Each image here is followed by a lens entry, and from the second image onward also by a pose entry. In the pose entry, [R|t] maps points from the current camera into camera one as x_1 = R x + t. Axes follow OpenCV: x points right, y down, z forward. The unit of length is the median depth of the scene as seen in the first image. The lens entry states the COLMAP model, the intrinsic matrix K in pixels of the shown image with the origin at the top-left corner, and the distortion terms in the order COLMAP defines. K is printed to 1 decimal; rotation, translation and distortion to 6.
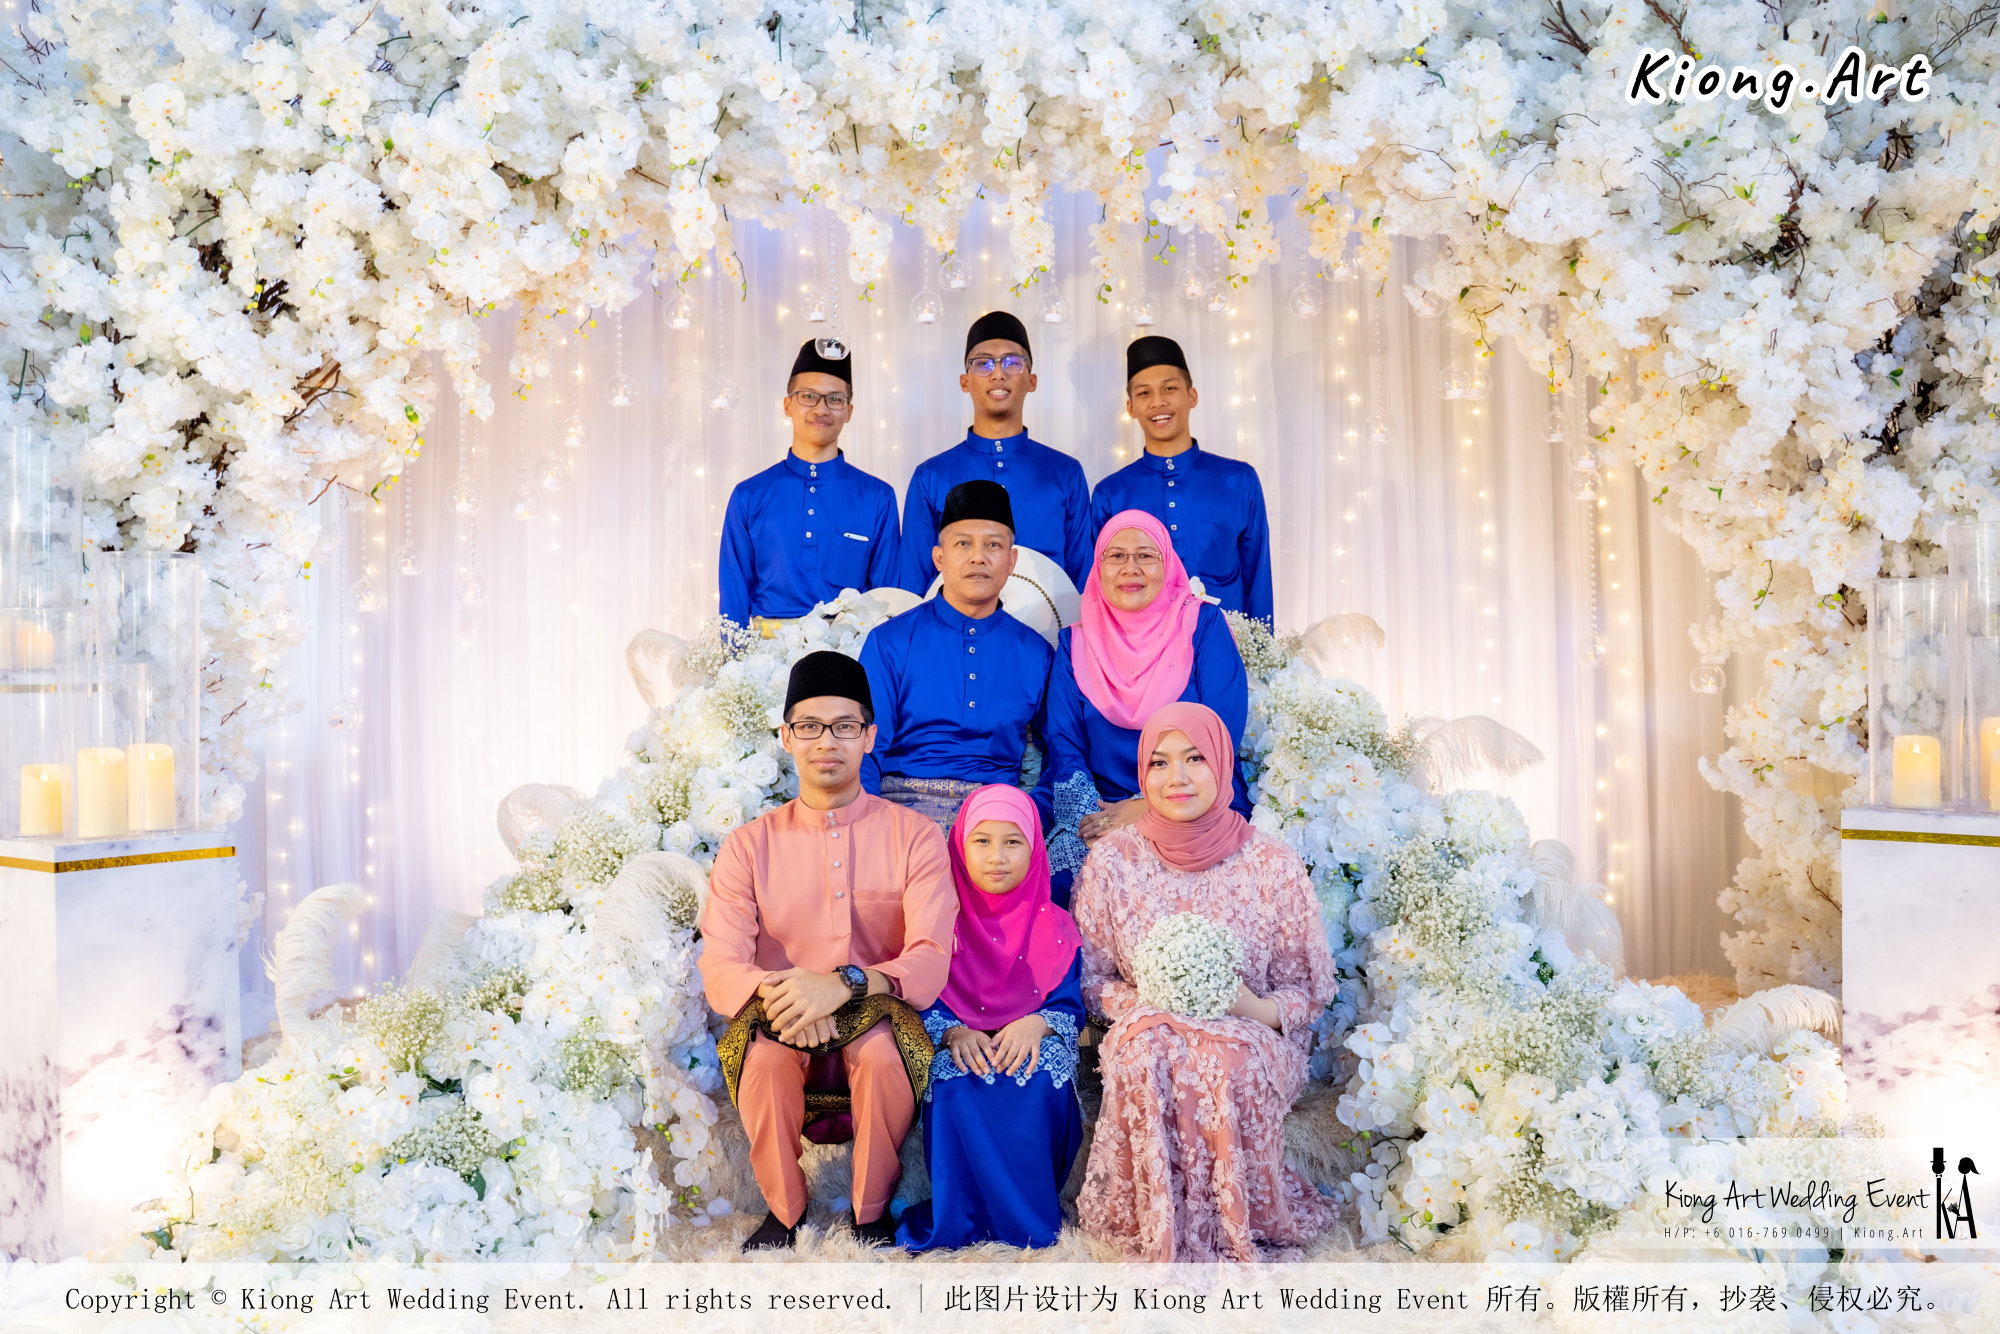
lens RADIAL K [[1661.0, 0, 1007.3], [0, 1661.0, 661.9], [0, 0, 1]] dist [-0.081065, 0.066057]
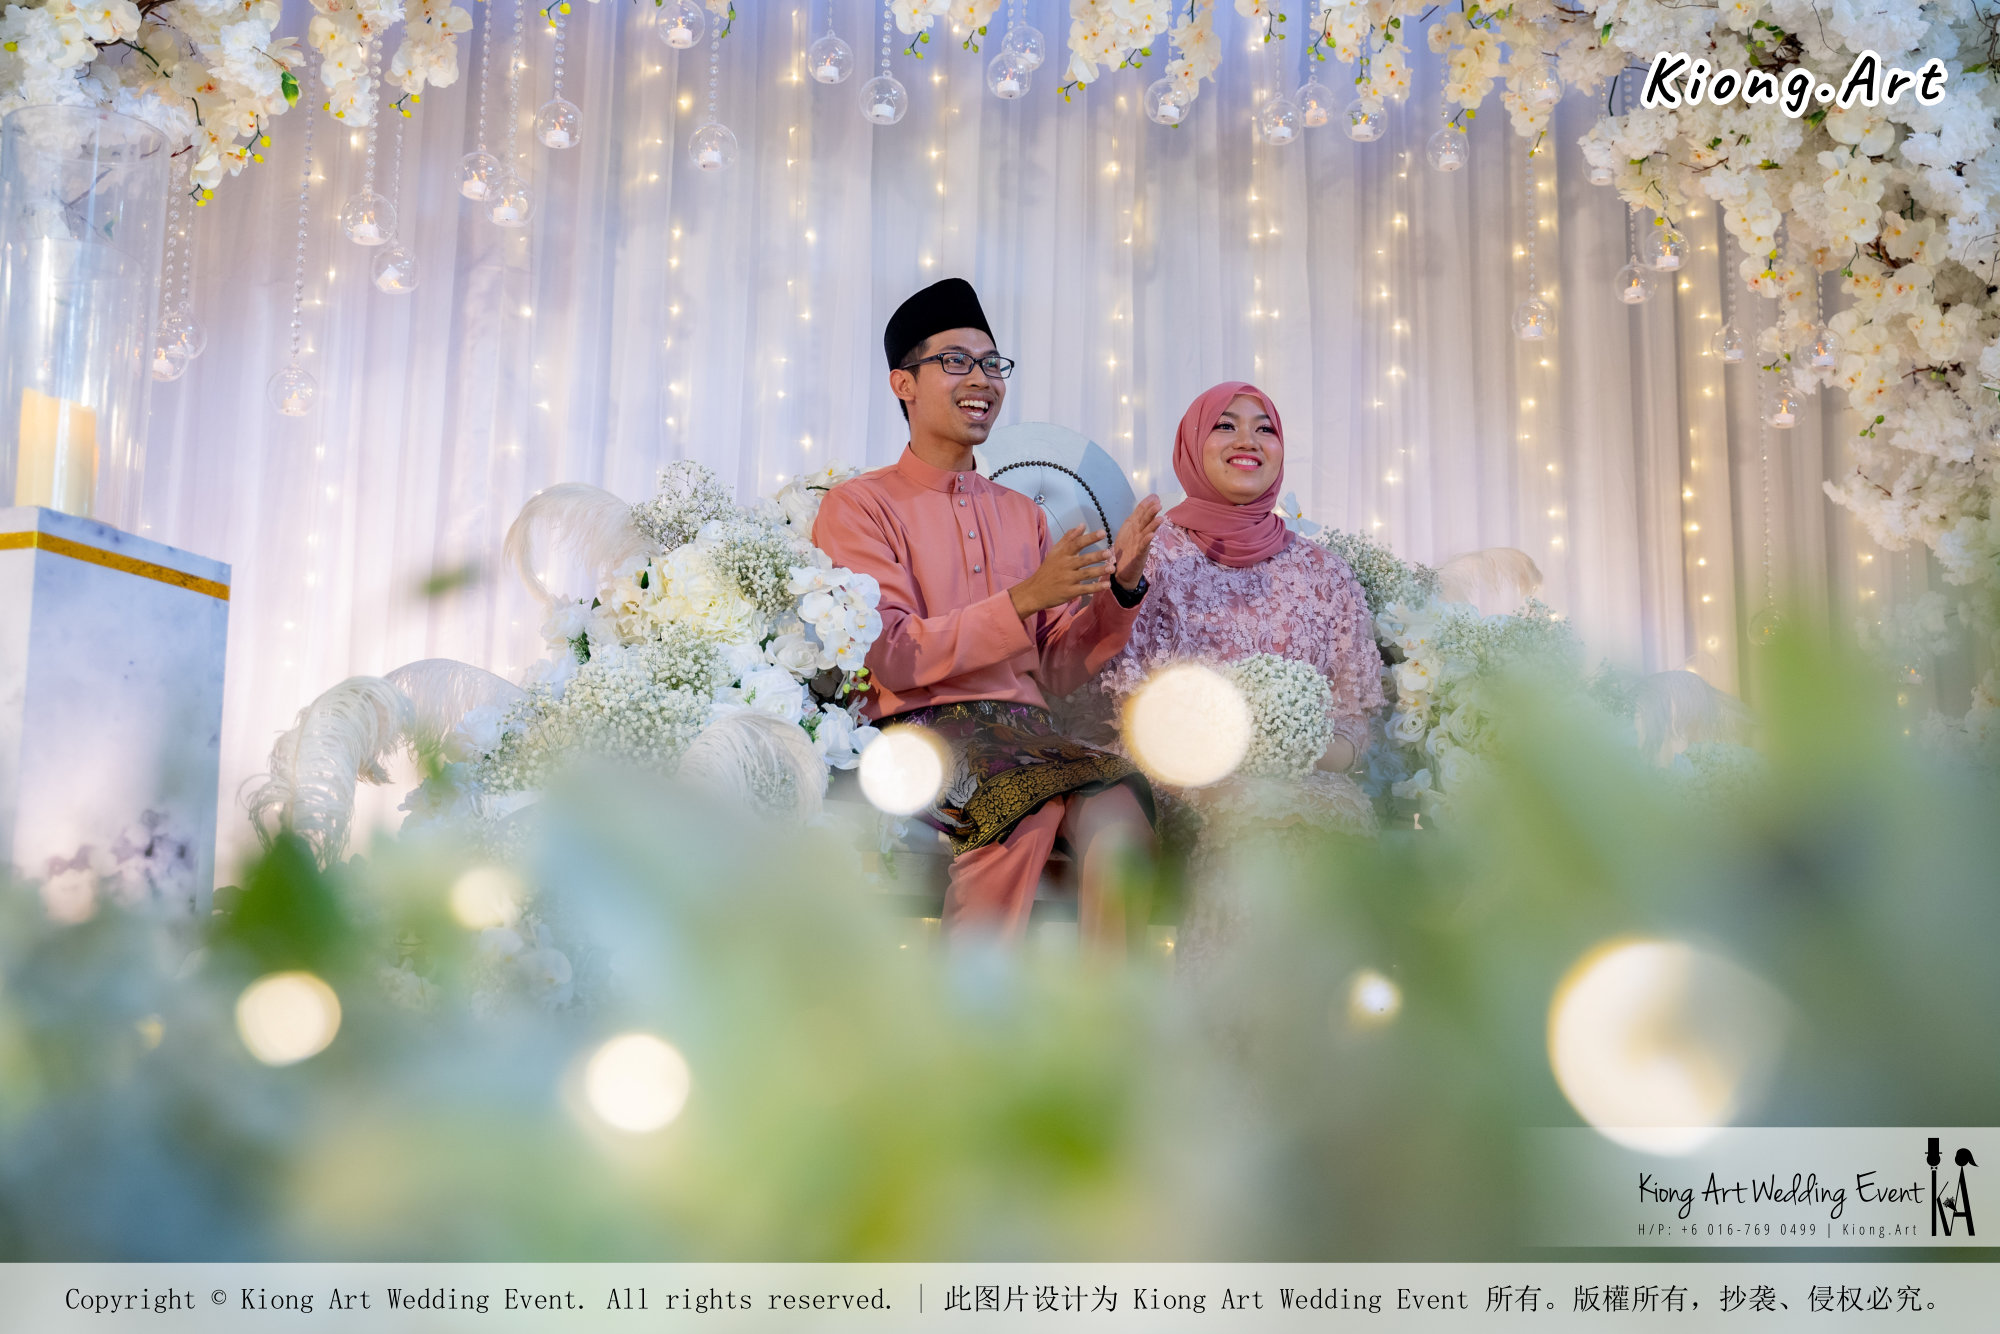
lens RADIAL K [[2454.1, 0, 1018.8], [0, 2454.1, 643.8], [0, 0, 1]] dist [0.079921, 0.000000]
pose [[0.948362, 0.083572, 0.305984, -0.385584], [-0.036872, 0.987172, -0.155343, 0.221663], [-0.315041, 0.136039, 0.939278, 0.005927]]
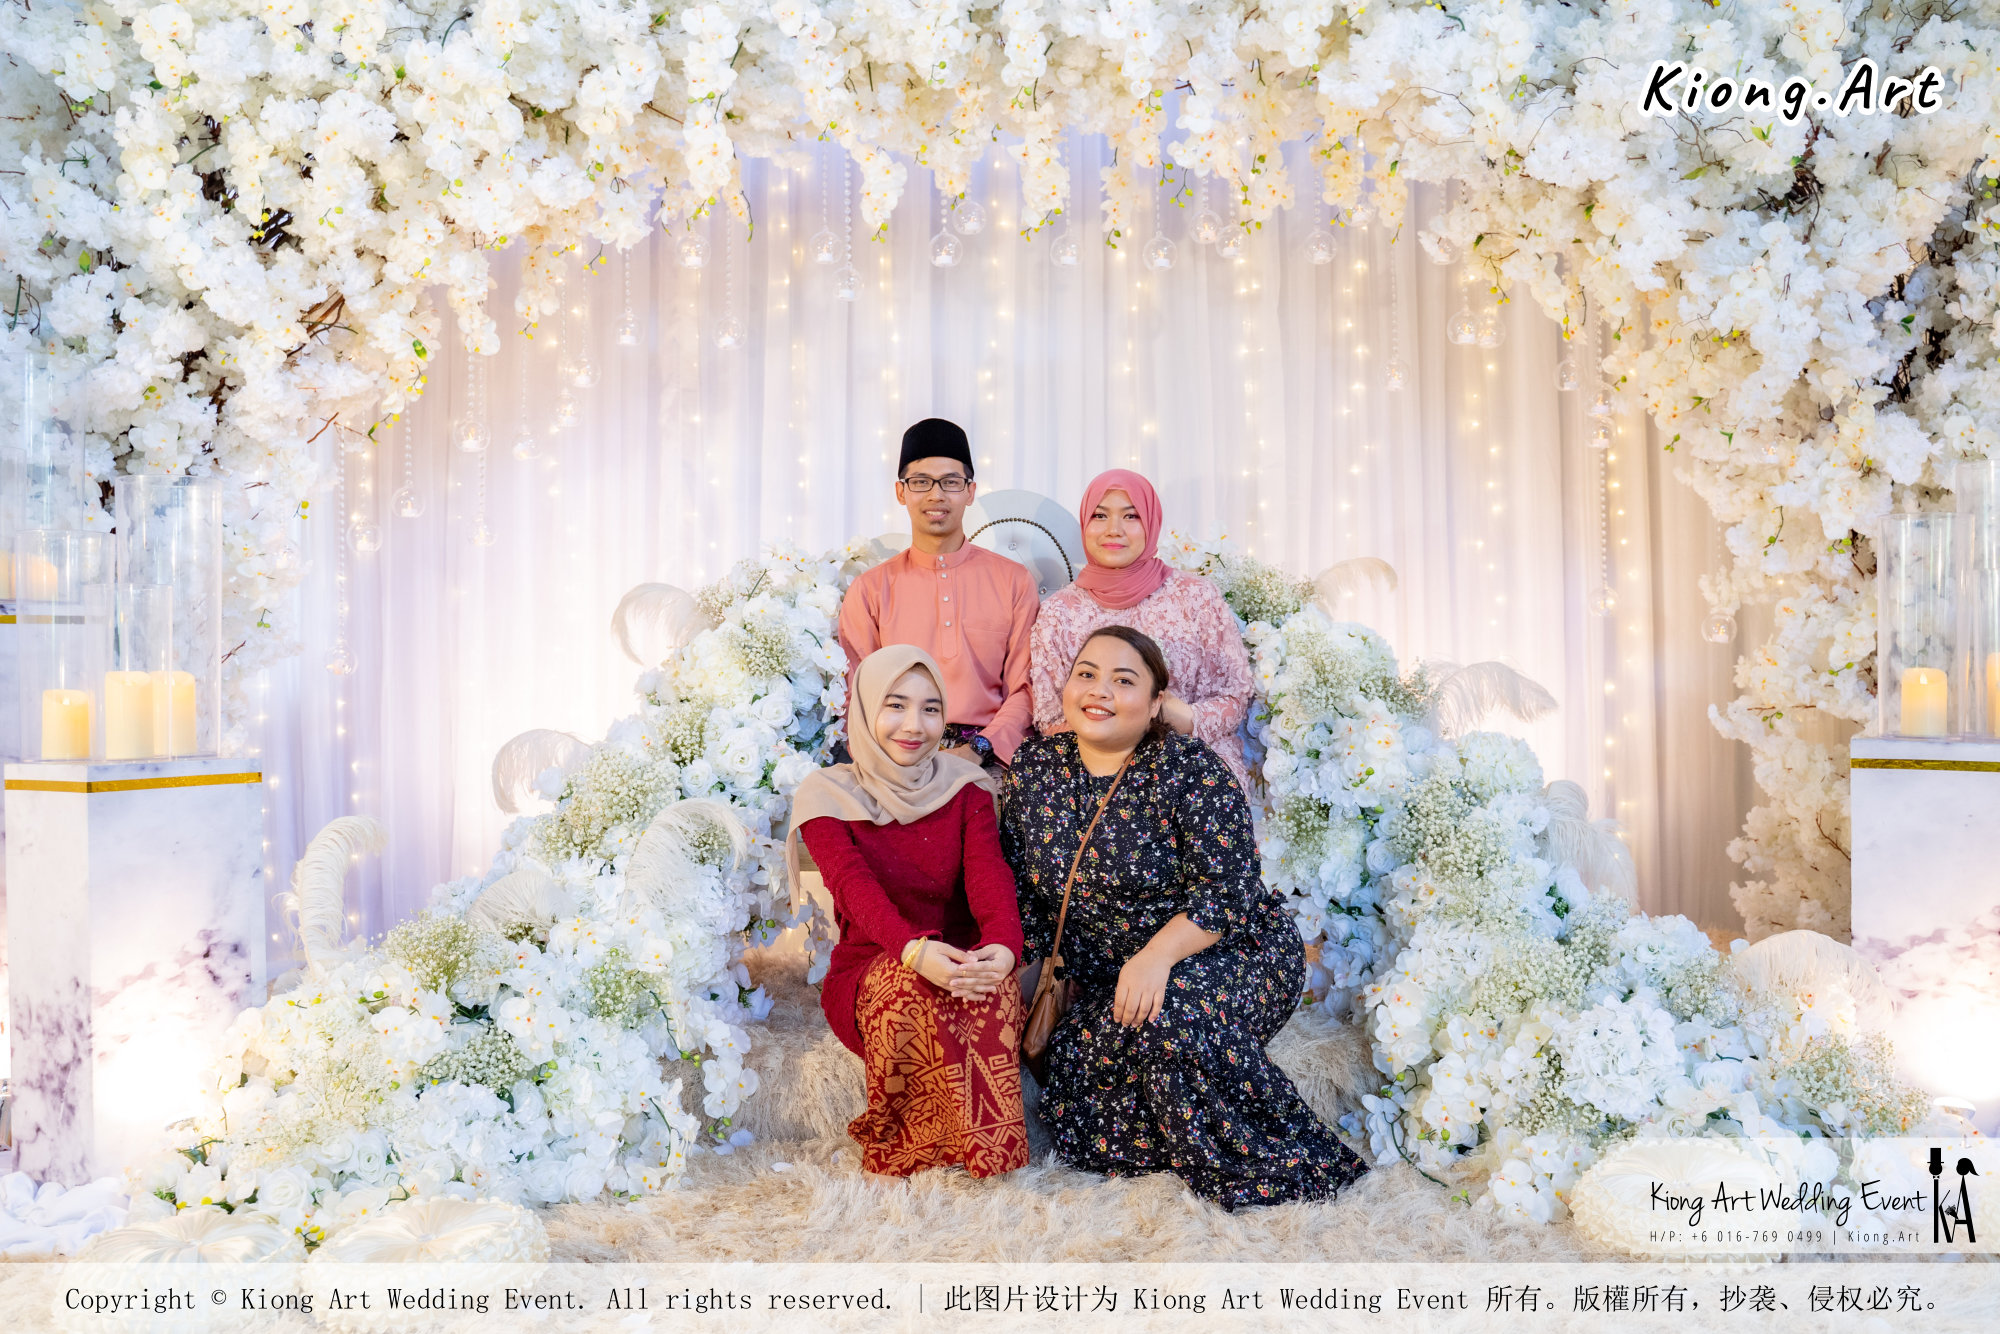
lens RADIAL K [[1756.8, 0, 1017.3], [0, 1756.8, 670.9], [0, 0, 1]] dist [-0.064878, 0.049344]
pose [[0.999565, 0.004375, 0.029168, -0.035038], [-0.004618, 0.999955, 0.008279, 0.032568], [-0.029131, -0.008411, 0.999540, -0.056786]]
